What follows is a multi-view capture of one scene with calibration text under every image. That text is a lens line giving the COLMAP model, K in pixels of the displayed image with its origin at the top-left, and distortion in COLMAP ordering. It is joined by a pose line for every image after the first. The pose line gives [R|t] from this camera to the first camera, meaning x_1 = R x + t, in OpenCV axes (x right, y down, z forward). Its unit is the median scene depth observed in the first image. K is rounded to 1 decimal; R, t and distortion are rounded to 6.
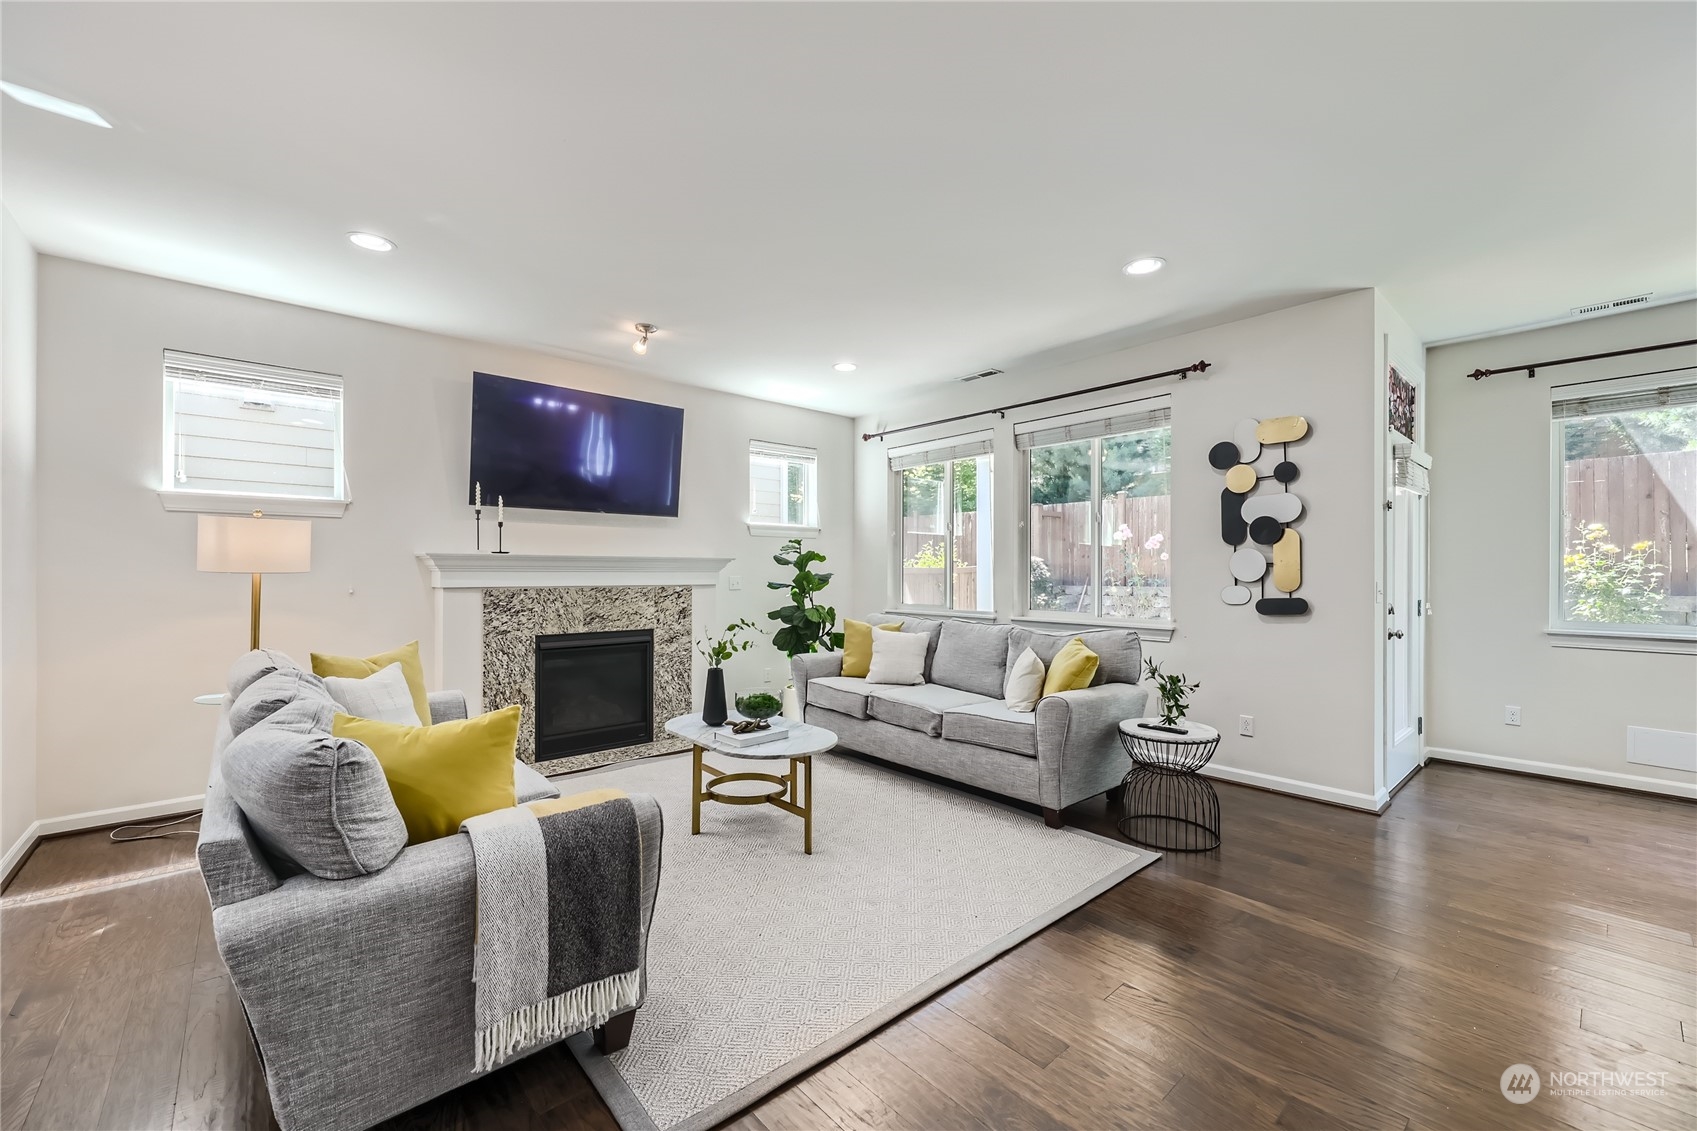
lens RADIAL K [[682.9, 0, 845.1], [0, 682.9, 569.2], [0, 0, 1]] dist [-0.001958, -0.000075]
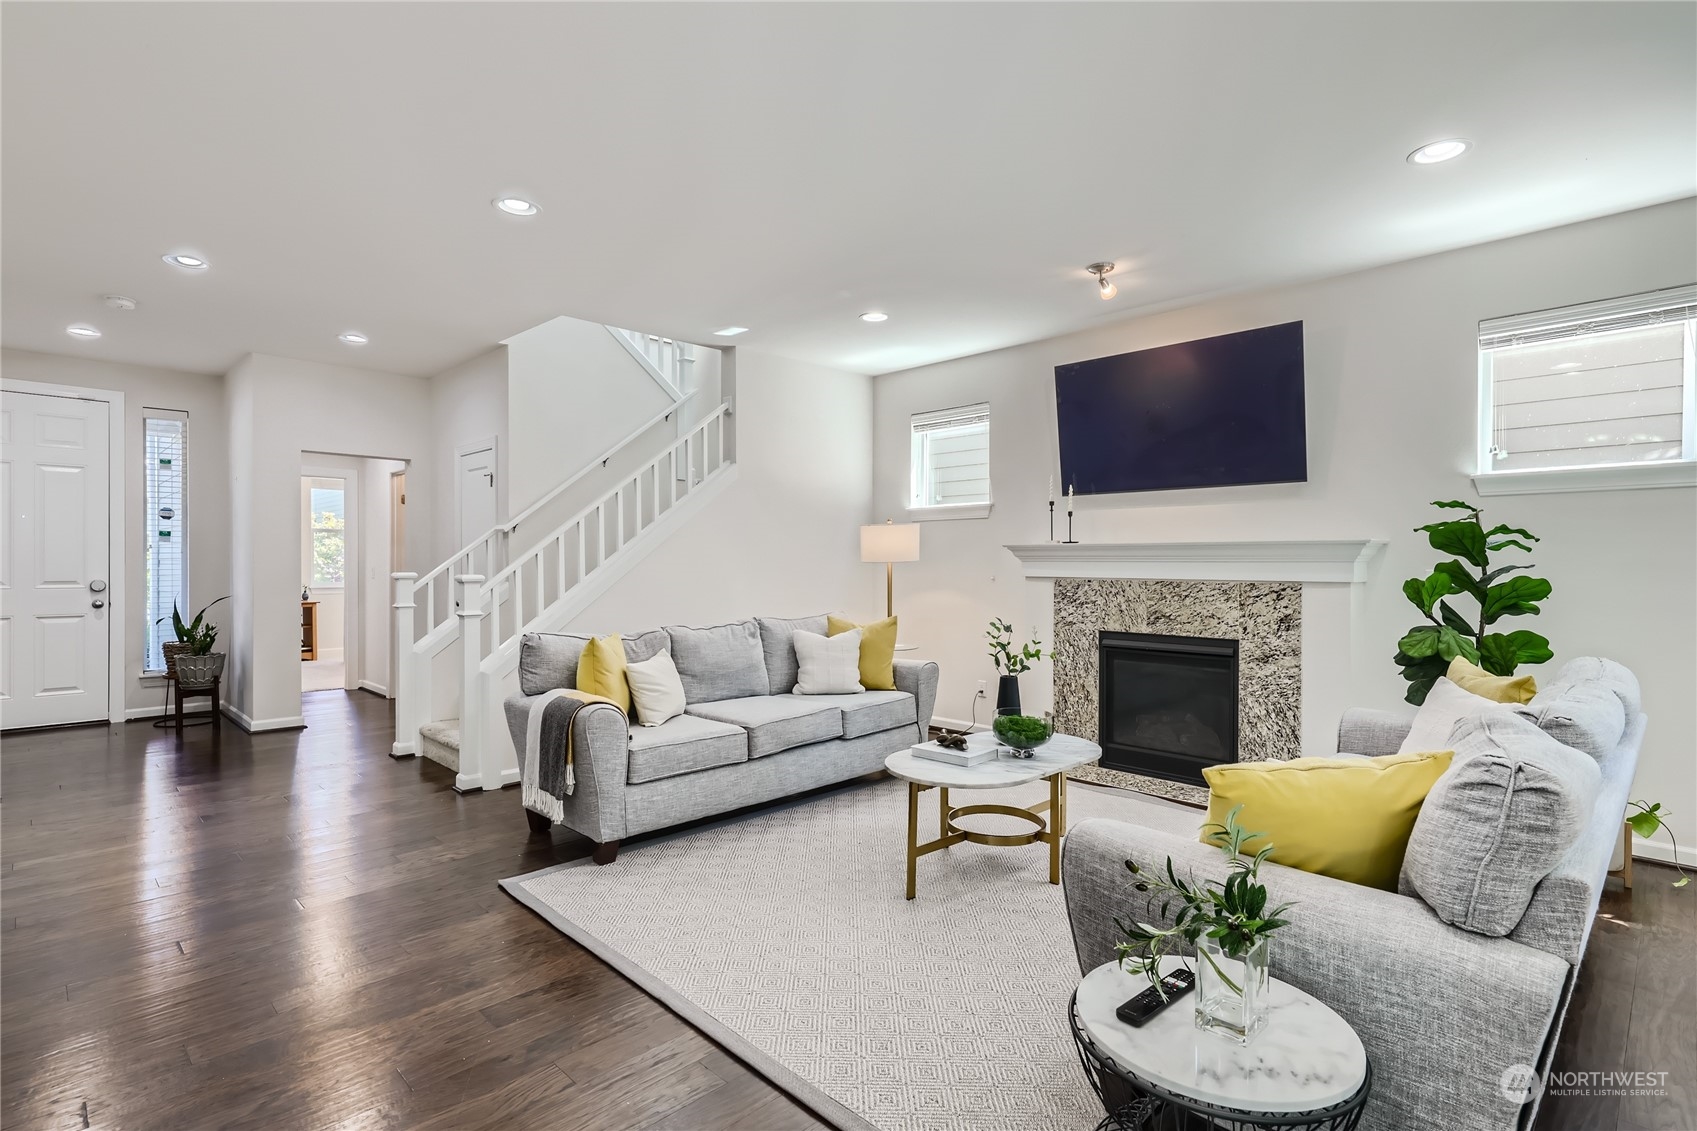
lens RADIAL K [[826.4, 0, 850.3], [0, 826.4, 561.0], [0, 0, 1]] dist [0.004627, 0.000804]
pose [[0.056351, 0.000954, -0.998411, 0.637049], [0.004980, 0.999987, 0.001237, -0.000527], [0.998399, -0.005042, 0.056345, 0.585094]]
